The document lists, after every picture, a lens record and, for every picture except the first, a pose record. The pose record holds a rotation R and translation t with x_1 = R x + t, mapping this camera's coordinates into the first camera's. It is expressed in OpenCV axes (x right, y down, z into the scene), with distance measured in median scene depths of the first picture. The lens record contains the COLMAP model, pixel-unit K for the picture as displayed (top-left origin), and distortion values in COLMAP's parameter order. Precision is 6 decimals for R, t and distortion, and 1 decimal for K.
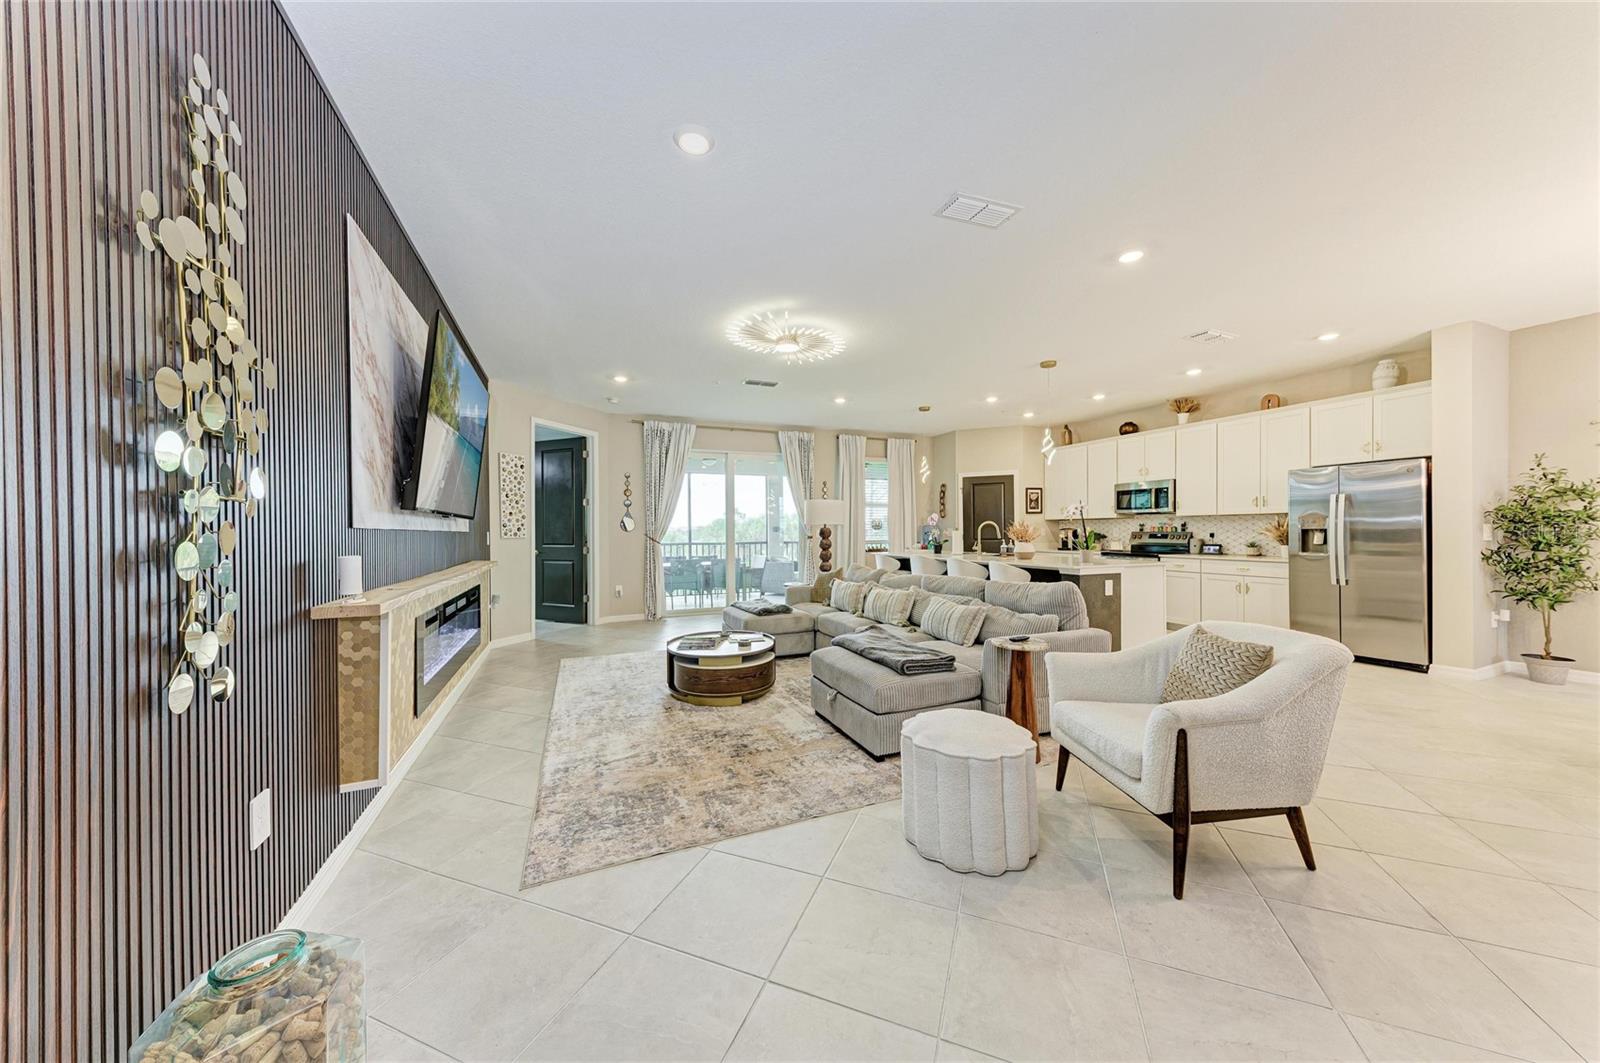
lens RADIAL K [[540.3, 0, 799.8], [0, 540.3, 534.8], [0, 0, 1]] dist [0.021107, -0.004318]
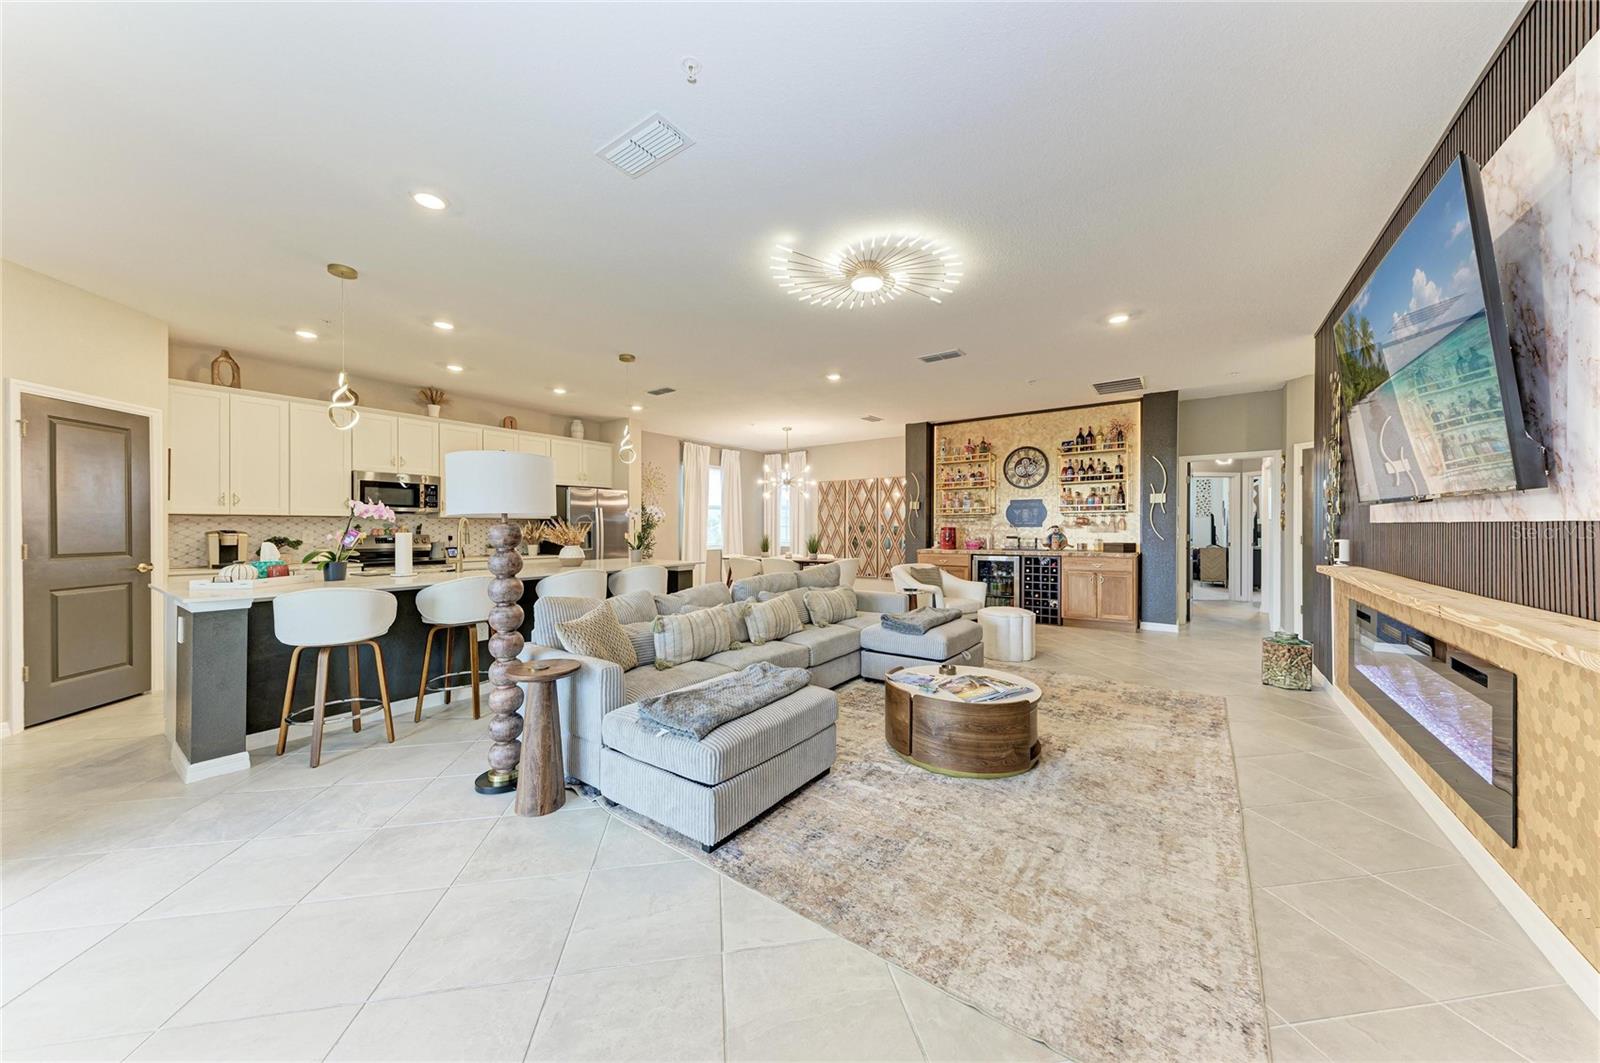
lens RADIAL K [[540.3, 0, 800.6], [0, 540.3, 535.9], [0, 0, 1]] dist [0.021107, -0.004318]
pose [[-0.526331, -0.002672, 0.850276, -0.452945], [0.013241, 0.999848, 0.011339, -0.006298], [-0.850177, 0.017227, -0.526215, 1.095218]]
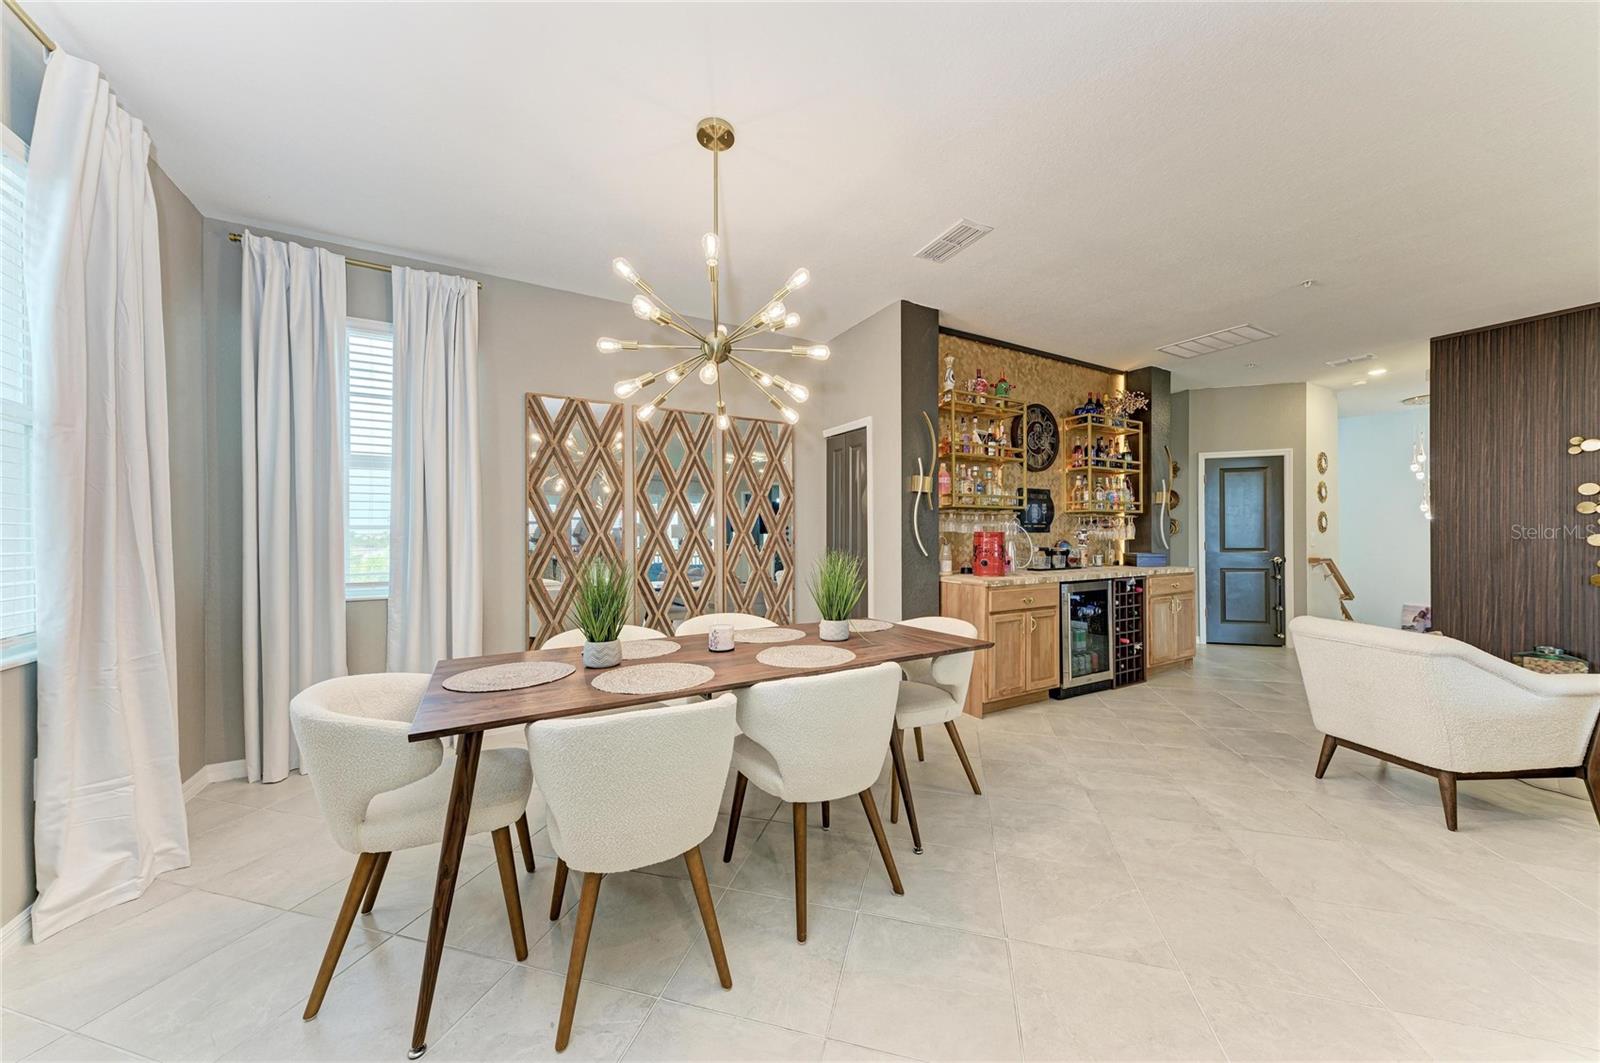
lens RADIAL K [[540.3, 0, 802.1], [0, 540.3, 531.6], [0, 0, 1]] dist [0.021107, -0.004318]
pose [[-0.992755, 0.010071, -0.119734, 0.787286], [0.009843, 0.999948, 0.002492, -0.011664], [0.119753, 0.001295, -0.992803, 0.730403]]
